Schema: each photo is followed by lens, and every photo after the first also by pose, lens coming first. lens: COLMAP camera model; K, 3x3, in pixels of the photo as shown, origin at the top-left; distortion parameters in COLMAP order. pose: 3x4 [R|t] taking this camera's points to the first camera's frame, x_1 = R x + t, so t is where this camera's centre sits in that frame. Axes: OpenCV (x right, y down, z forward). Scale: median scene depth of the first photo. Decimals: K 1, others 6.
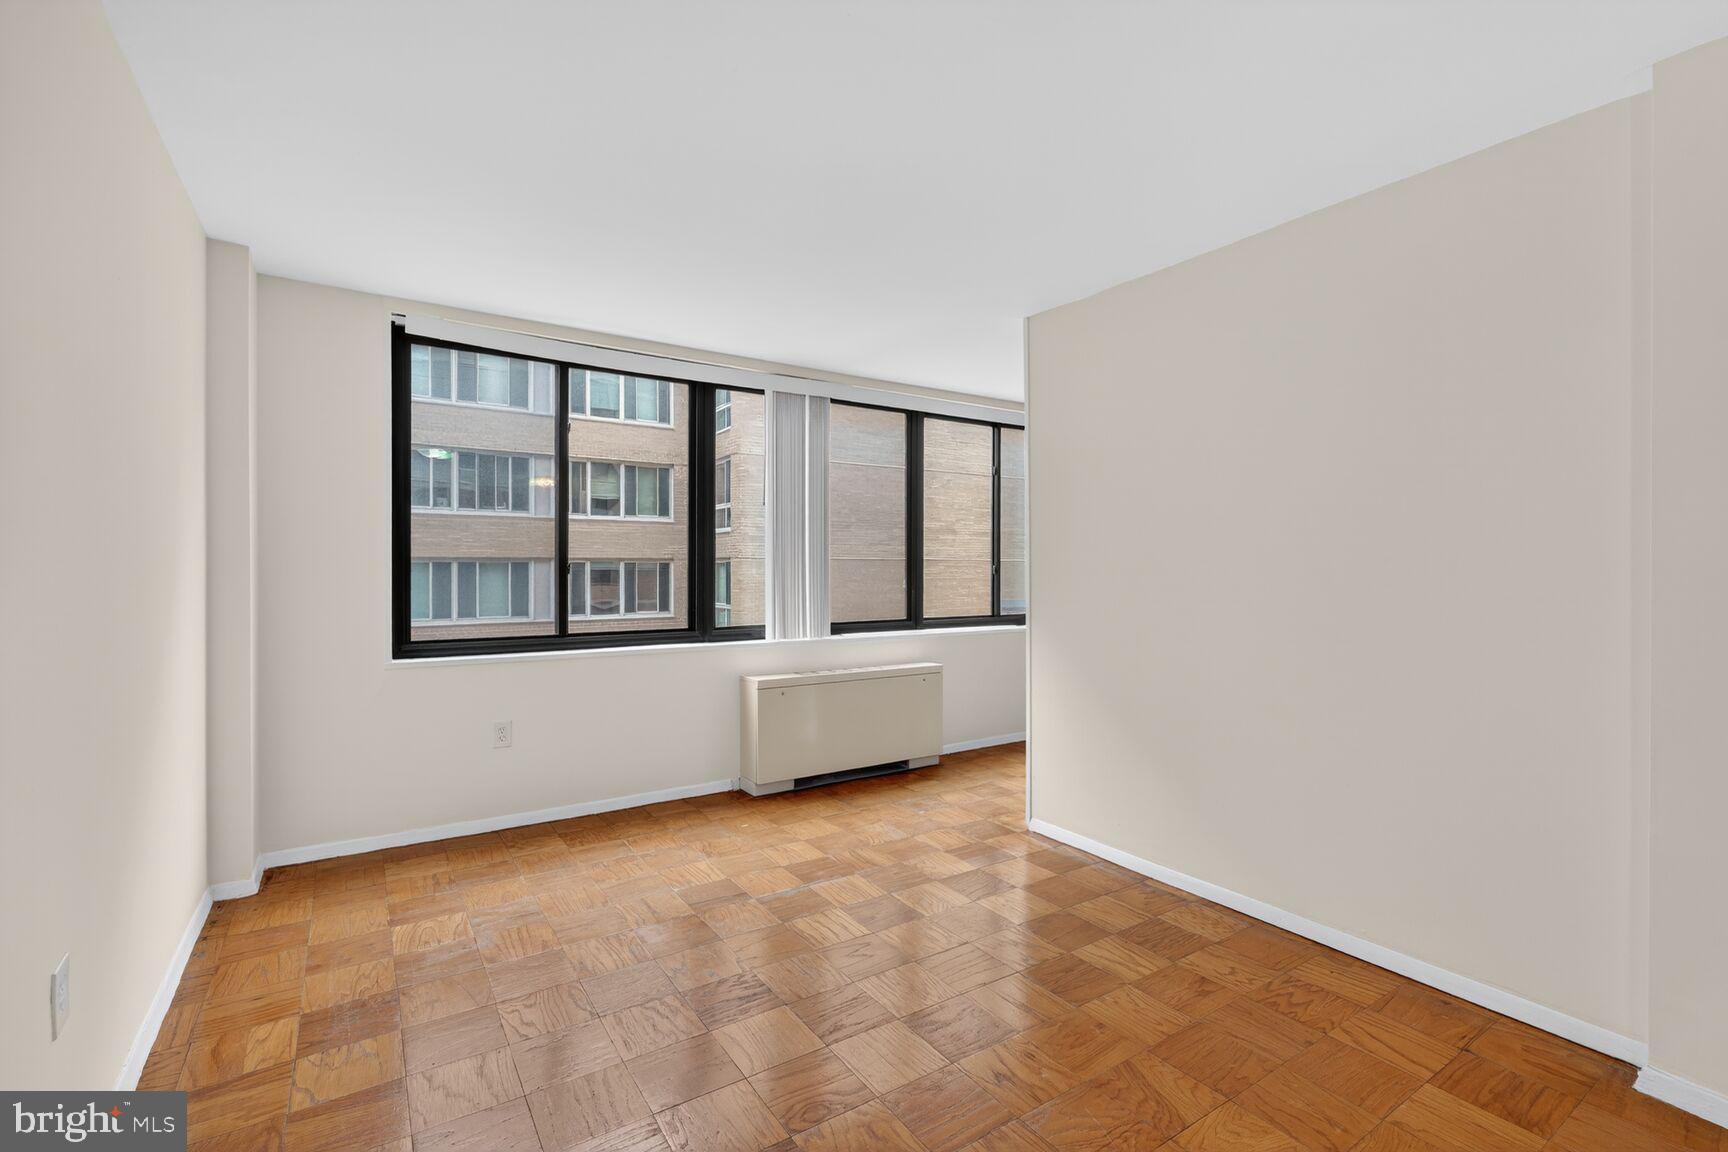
lens RADIAL K [[764.0, 0, 861.6], [0, 764.0, 571.2], [0, 0, 1]] dist [0.001363, -0.000201]
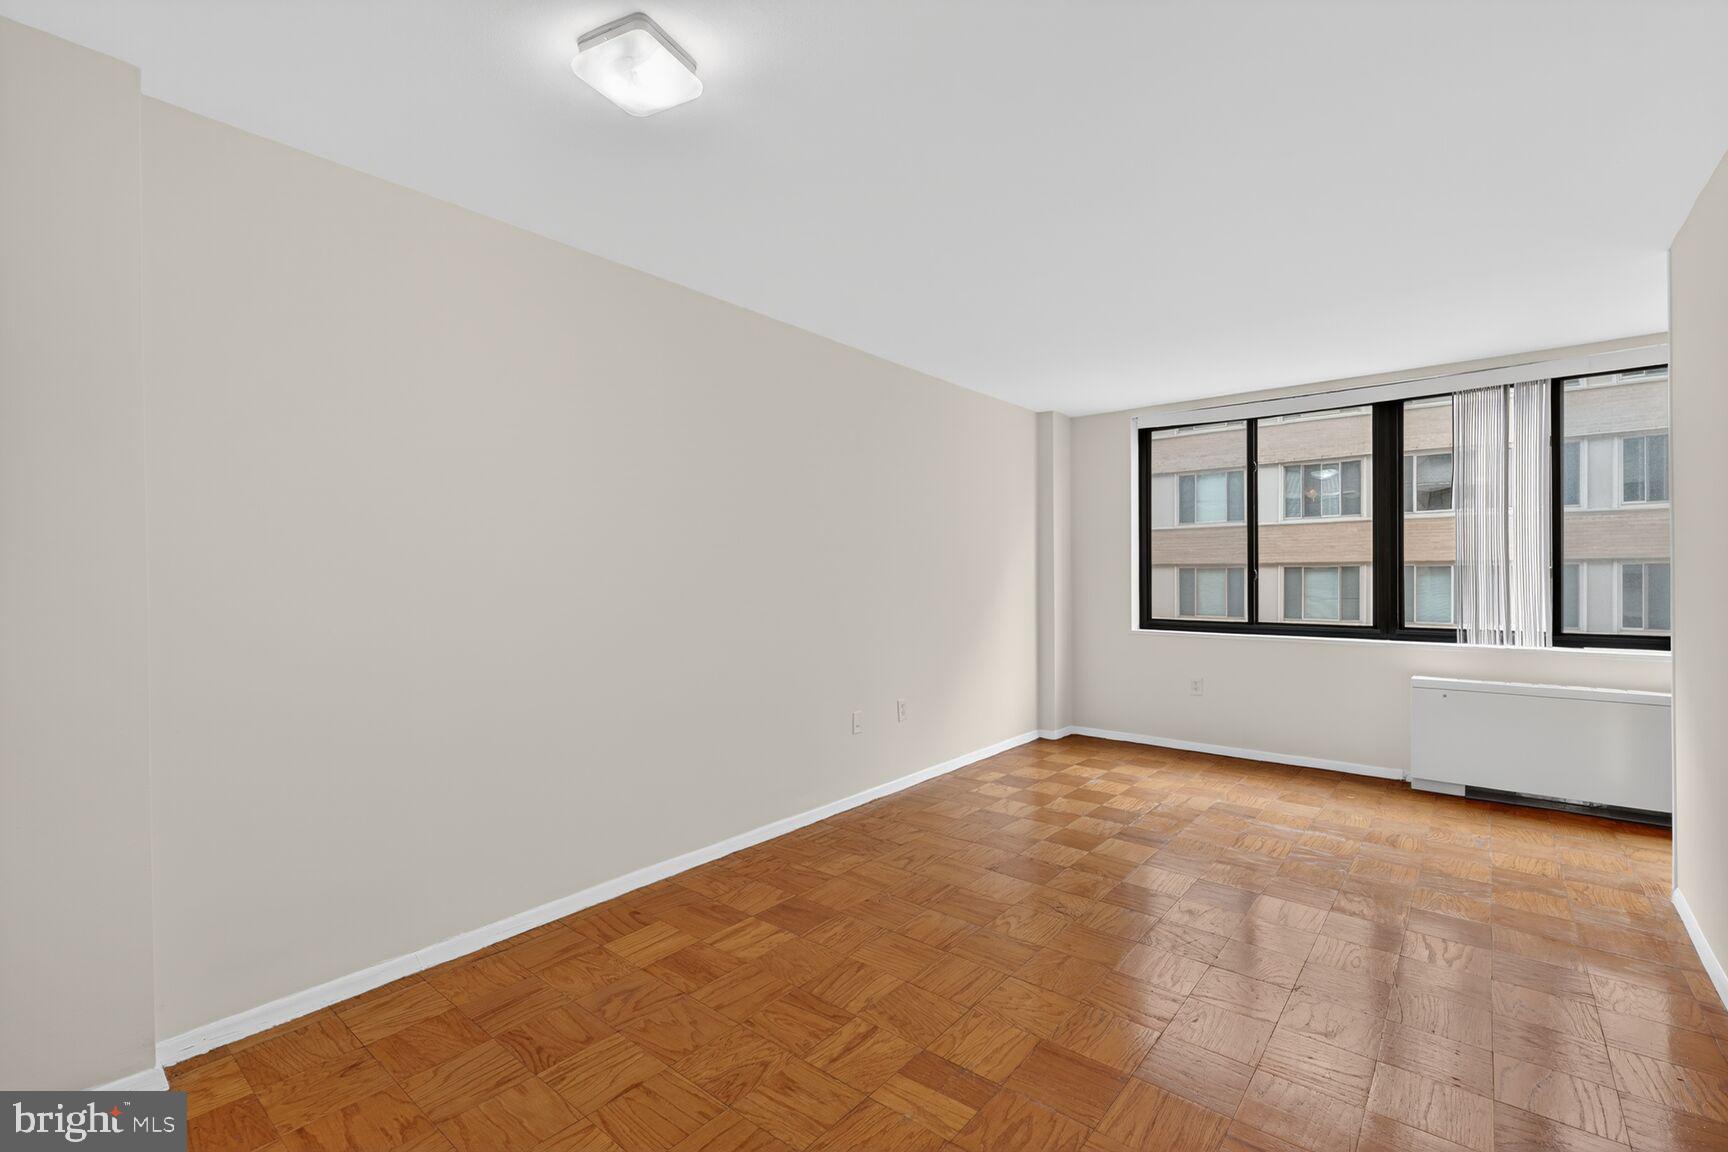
lens RADIAL K [[749.2, 0, 868.2], [0, 749.2, 580.4], [0, 0, 1]] dist [0.001567, -0.000033]
pose [[0.293559, 0.002902, -0.955937, 0.571749], [0.003016, 0.999988, 0.003962, 0.001939], [0.955936, -0.004046, 0.293546, -0.014032]]
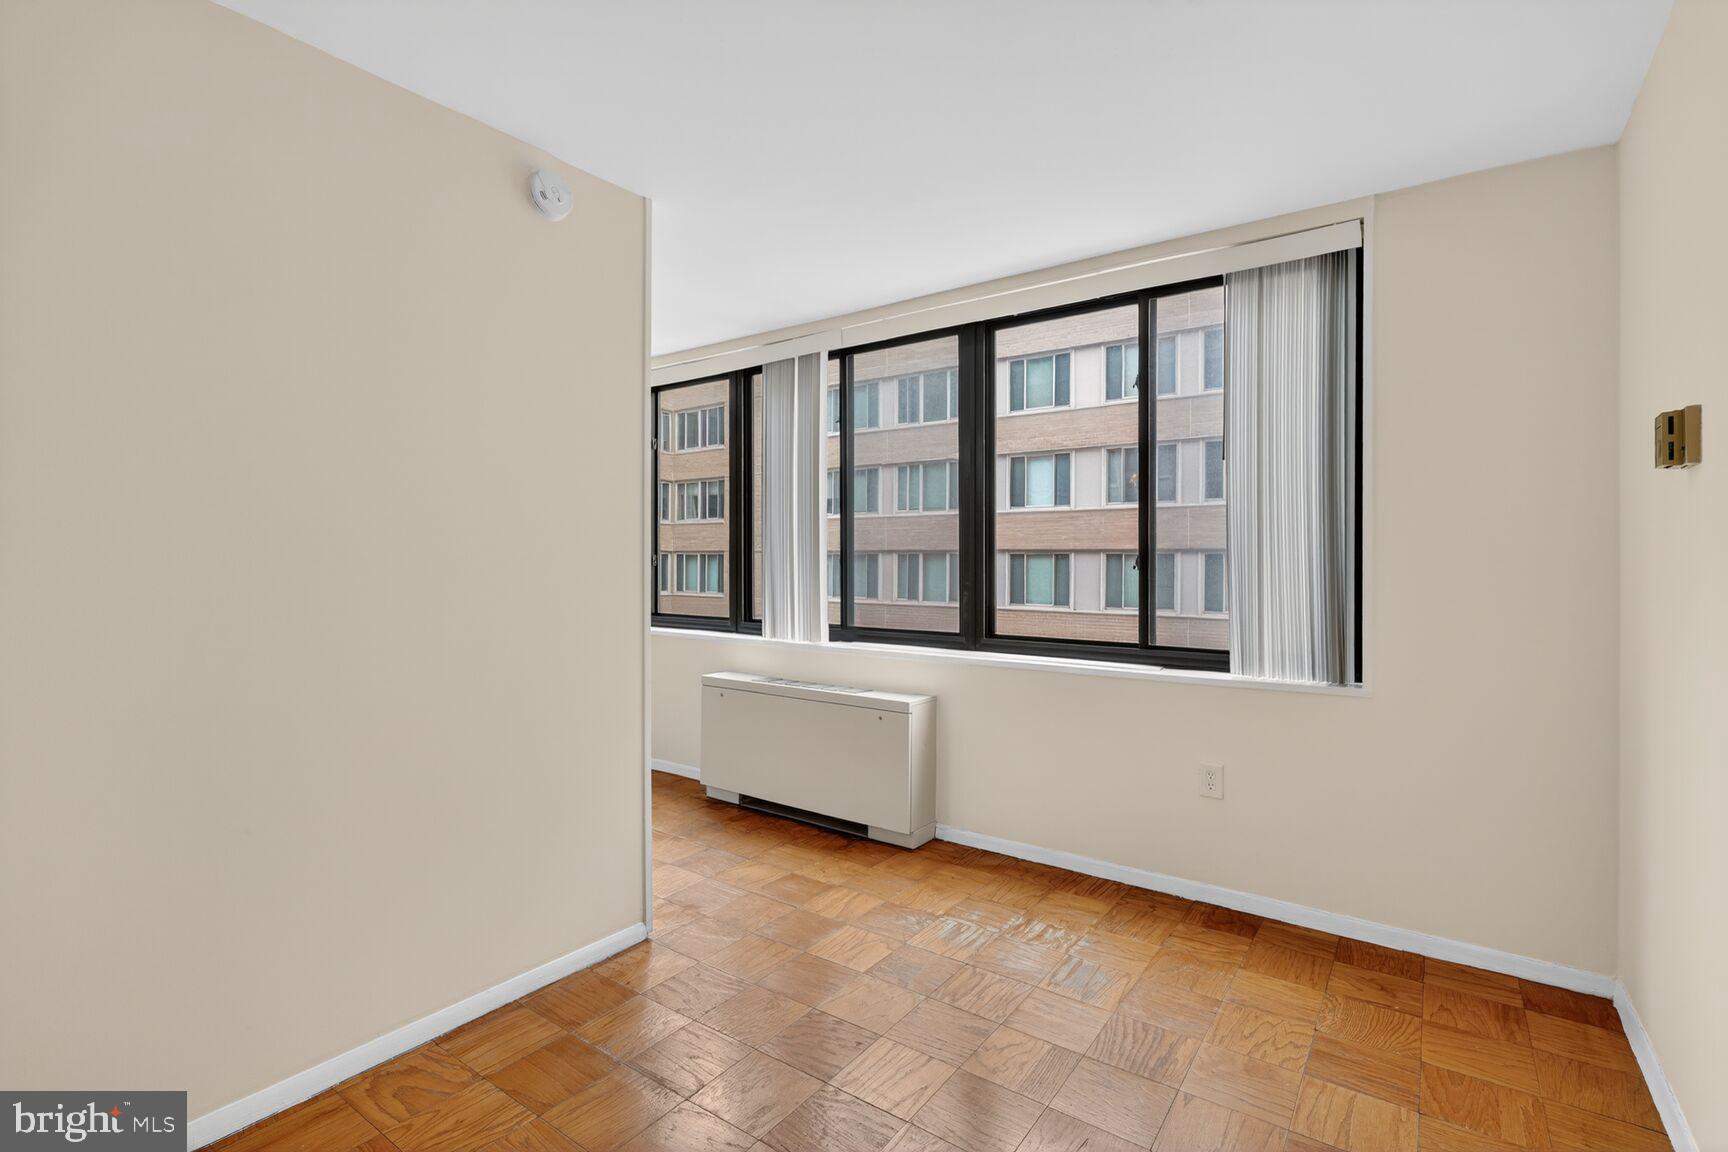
lens RADIAL K [[790.2, 0, 867.0], [0, 790.2, 559.0], [0, 0, 1]] dist [0.000708, 0.000020]
pose [[0.359017, -0.001194, -0.933330, 0.787370], [-0.005365, 0.999980, -0.003343, -0.000725], [0.933316, 0.006207, 0.359003, 0.760917]]
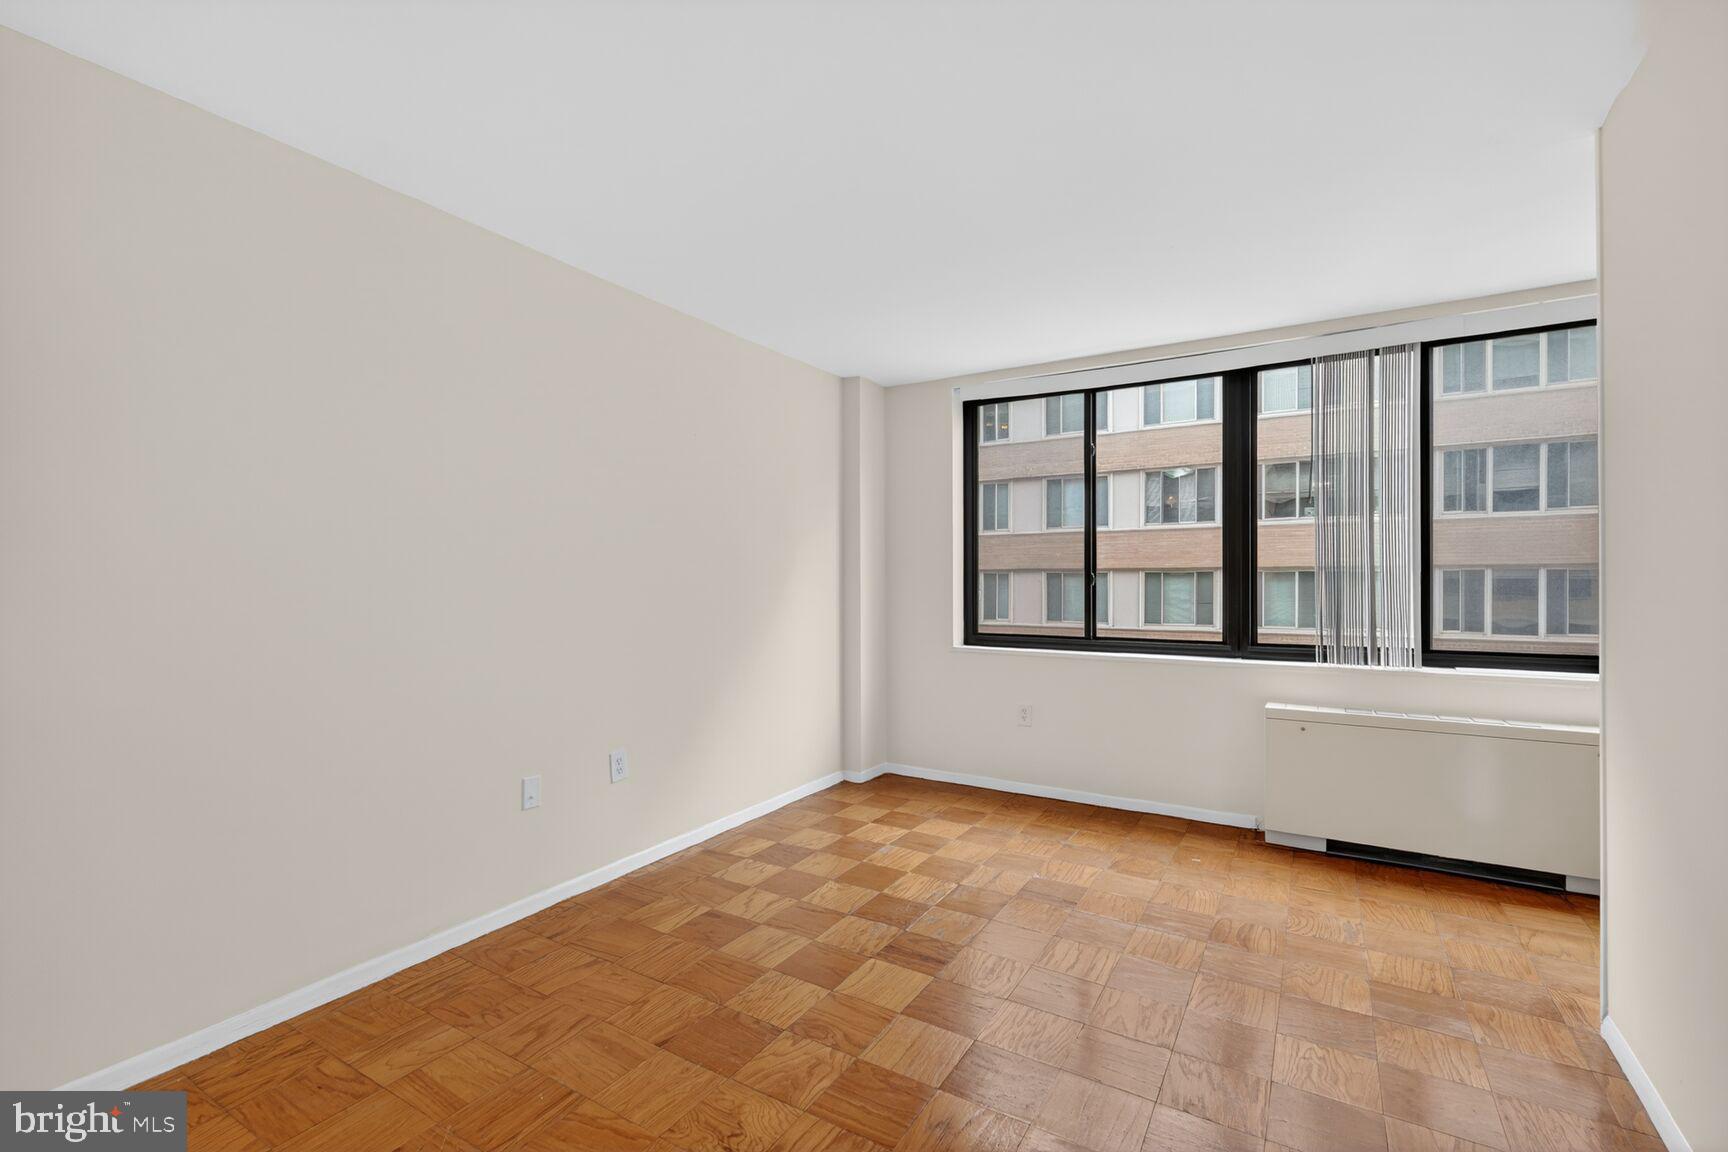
lens RADIAL K [[752.4, 0, 867.3], [0, 752.4, 584.5], [0, 0, 1]] dist [0.004201, 0.000049]
pose [[0.431140, 0.003009, -0.902280, 0.391717], [0.000707, 0.999993, 0.003672, 0.002426], [0.902285, -0.002221, 0.431135, 0.214484]]
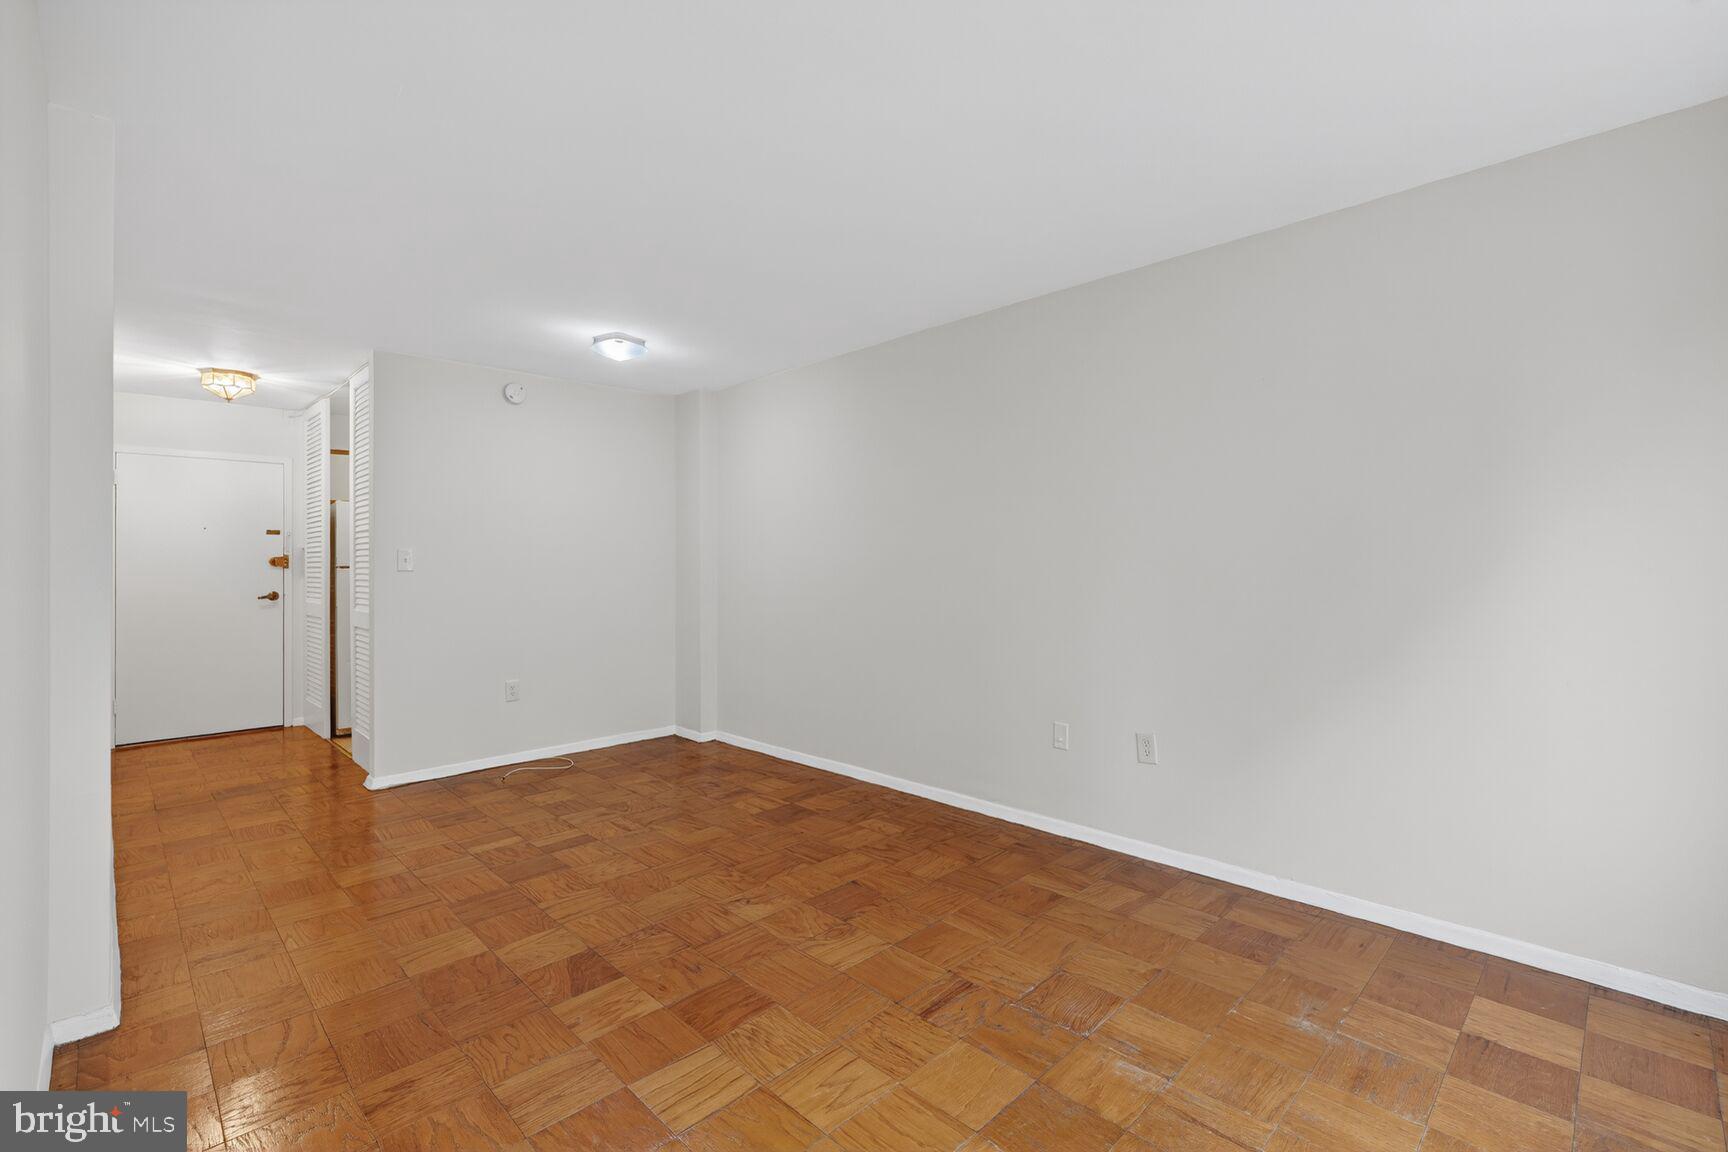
lens RADIAL K [[759.6, 0, 866.4], [0, 759.6, 605.7], [0, 0, 1]] dist [0.000066, -0.000011]
pose [[-0.979441, 0.014605, -0.201202, 0.060739], [0.003052, 0.998334, 0.057611, 0.002171], [0.201708, 0.055812, -0.977854, 0.906564]]
